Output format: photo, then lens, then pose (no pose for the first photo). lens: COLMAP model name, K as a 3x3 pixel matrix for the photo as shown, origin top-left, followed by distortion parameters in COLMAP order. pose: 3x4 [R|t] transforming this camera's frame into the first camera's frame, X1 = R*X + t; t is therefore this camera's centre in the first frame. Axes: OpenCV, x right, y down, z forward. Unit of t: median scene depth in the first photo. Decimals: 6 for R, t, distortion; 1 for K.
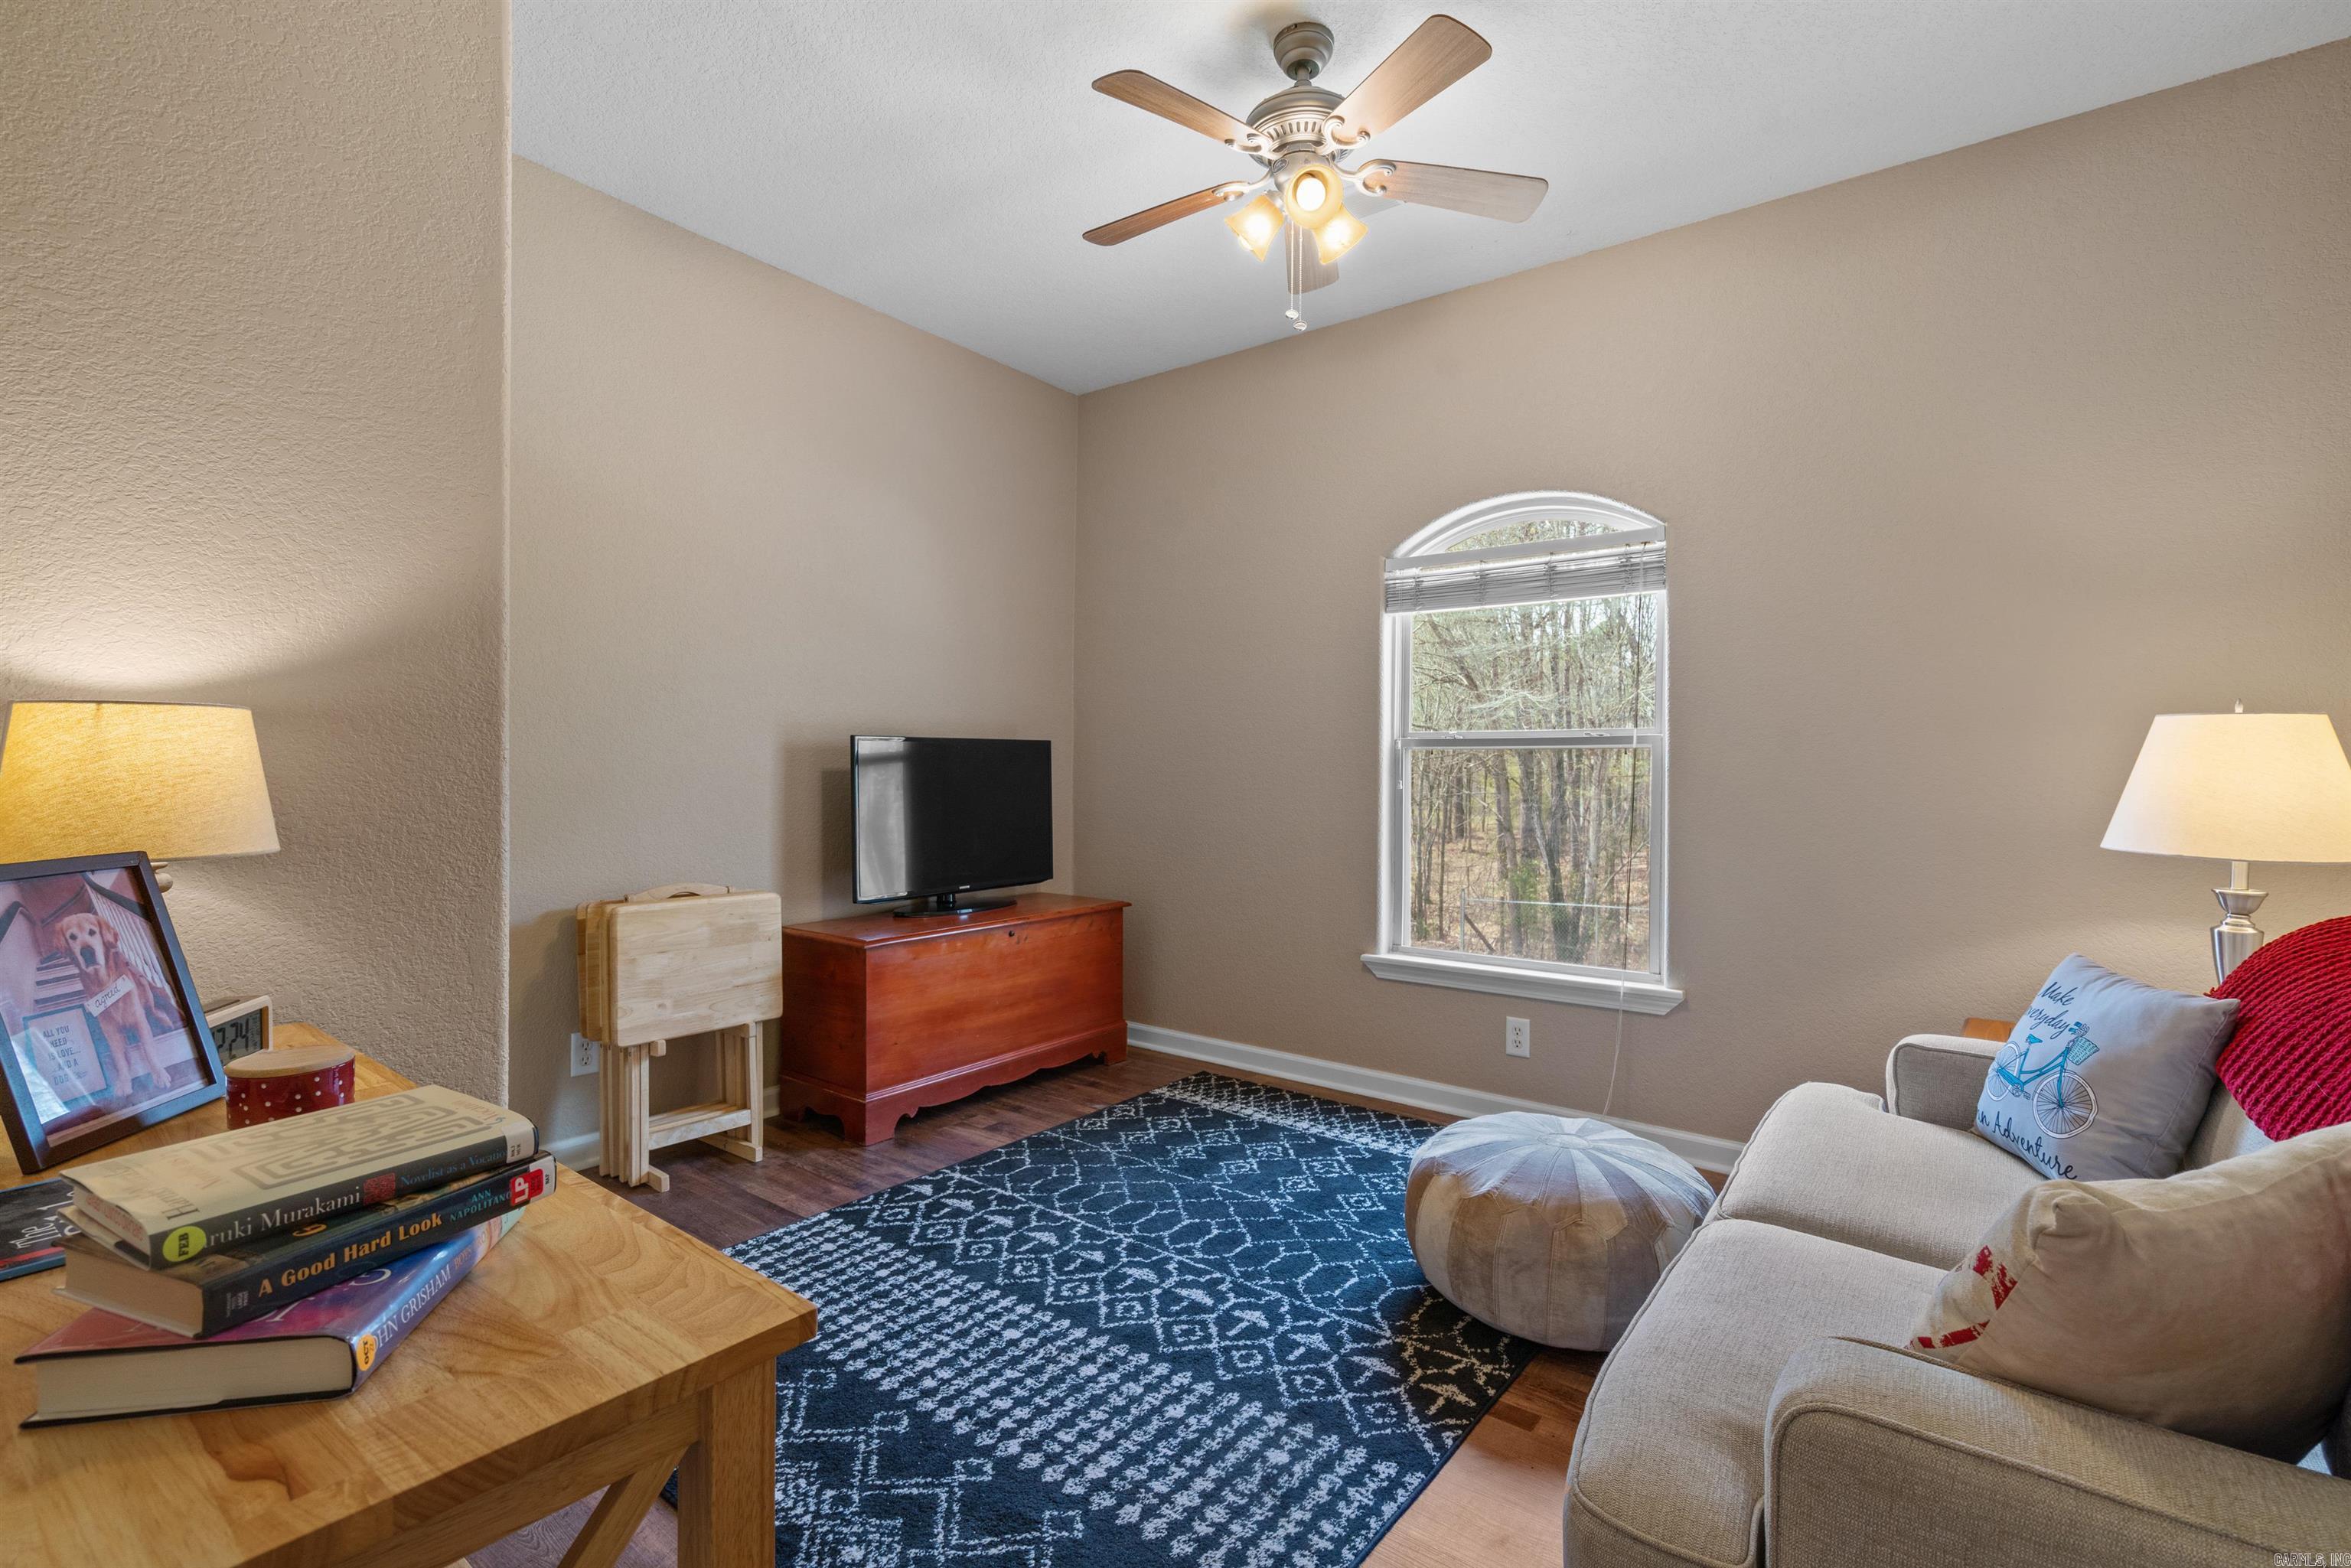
lens RADIAL K [[1069.1, 0, 1175.8], [0, 1069.1, 778.7], [0, 0, 1]] dist [0.000248, -0.000220]
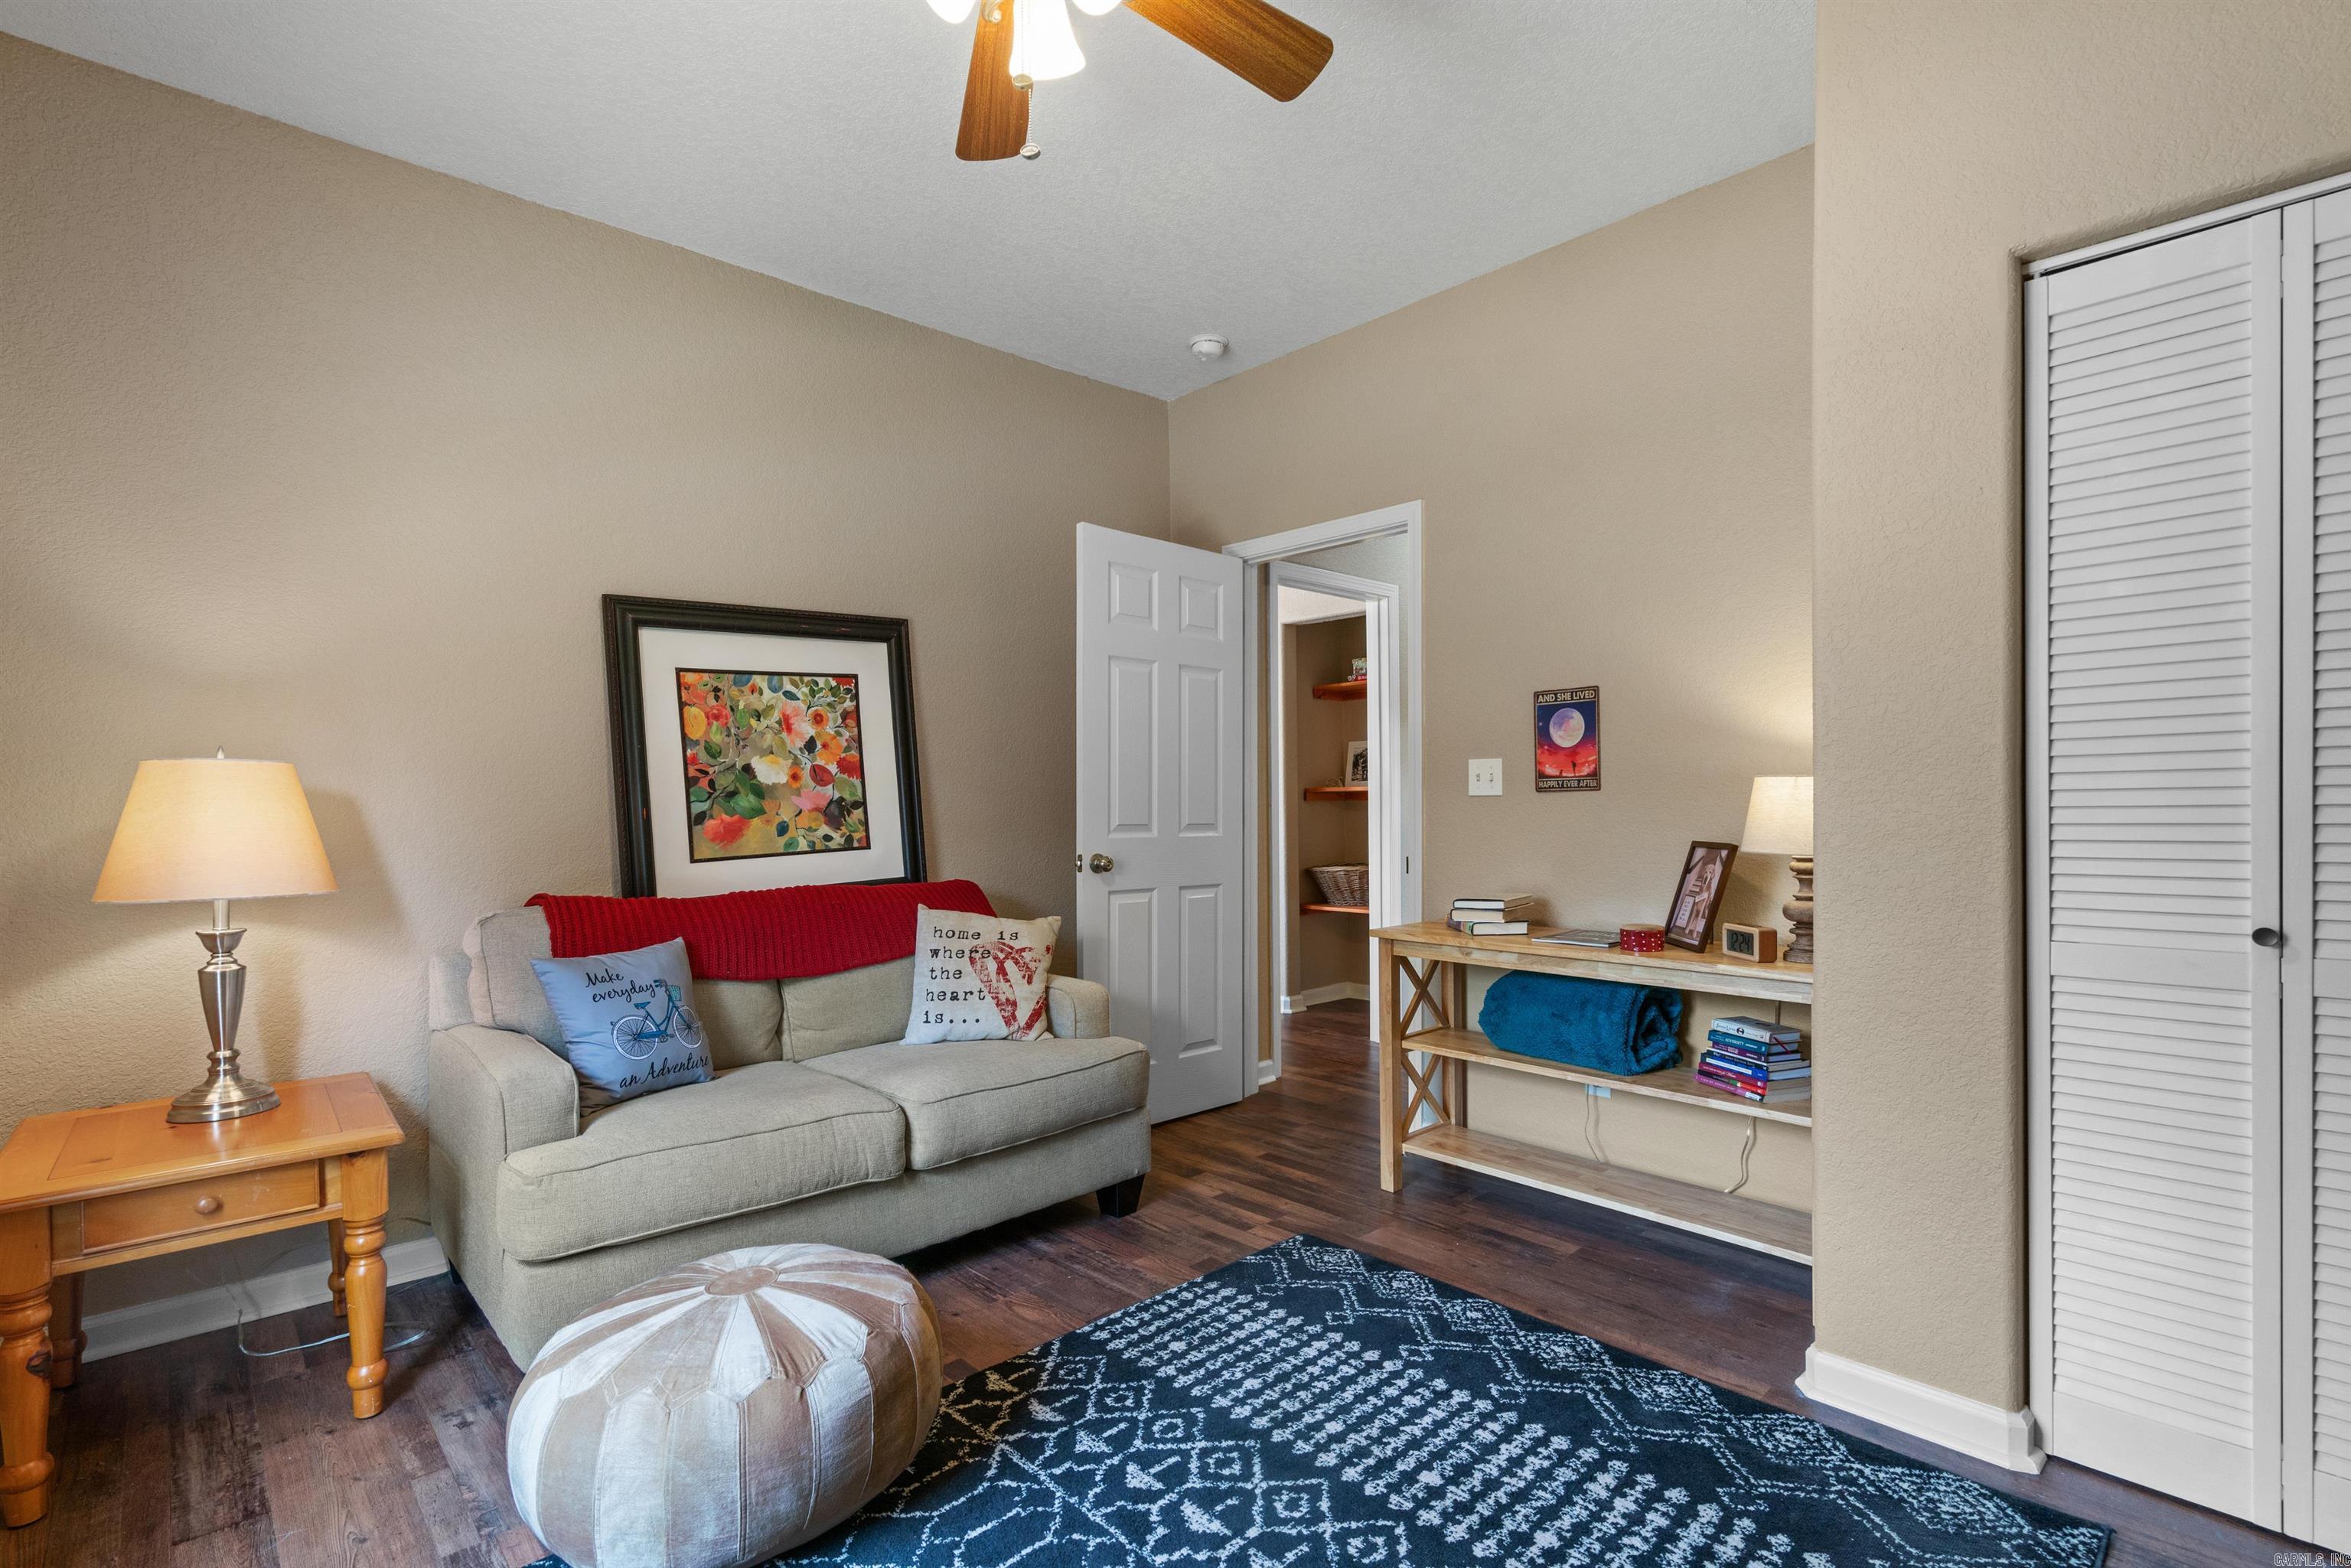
lens RADIAL K [[1069.1, 0, 1178.3], [0, 1069.1, 791.8], [0, 0, 1]] dist [0.000248, -0.000220]
pose [[-0.987225, 0.002853, 0.159306, -0.098052], [0.003753, 0.999979, 0.005348, -0.033741], [-0.159288, 0.005878, -0.987215, 1.987242]]
